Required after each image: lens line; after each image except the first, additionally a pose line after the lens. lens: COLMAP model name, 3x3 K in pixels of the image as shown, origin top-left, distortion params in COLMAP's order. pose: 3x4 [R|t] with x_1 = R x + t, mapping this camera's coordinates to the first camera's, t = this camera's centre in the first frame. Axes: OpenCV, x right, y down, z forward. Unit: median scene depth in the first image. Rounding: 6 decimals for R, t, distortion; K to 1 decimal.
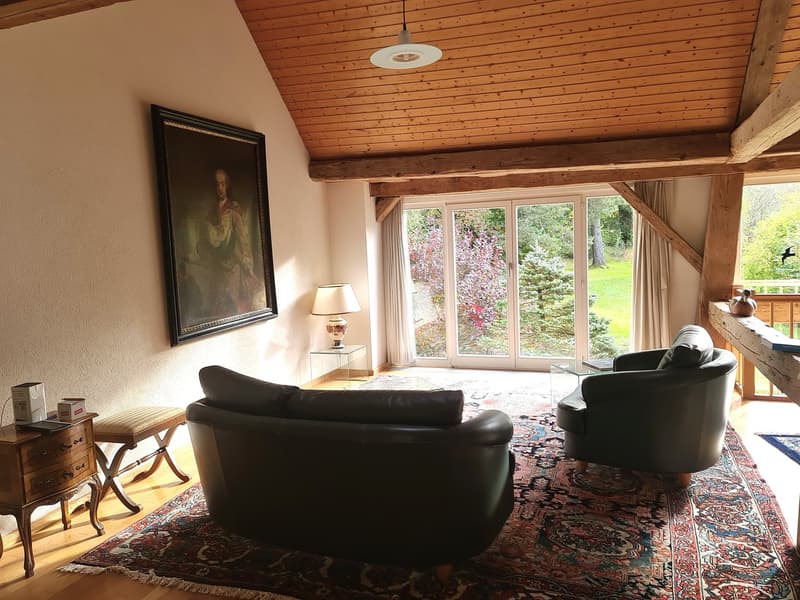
lens RADIAL K [[569.7, 0, 400.0], [0, 569.7, 300.0], [0, 0, 1]] dist [0.051584, -0.000100]
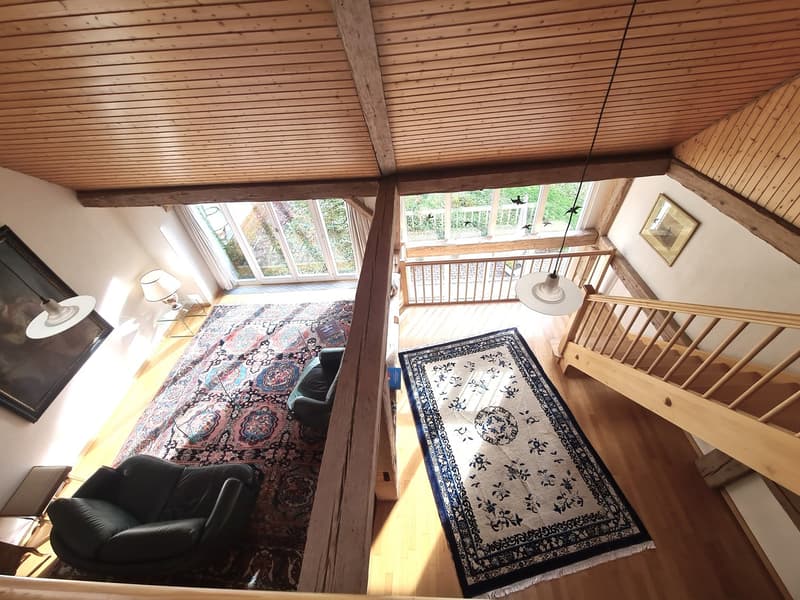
lens RADIAL K [[326.1, 0, 400.3], [0, 326.1, 294.0], [0, 0, 1]] dist [-0.002095, -0.000154]
pose [[0.948148, -0.247474, 0.199428, 0.452353], [0.077507, 0.788564, 0.610049, -0.662387], [-0.308233, -0.562960, 0.766856, 0.222608]]
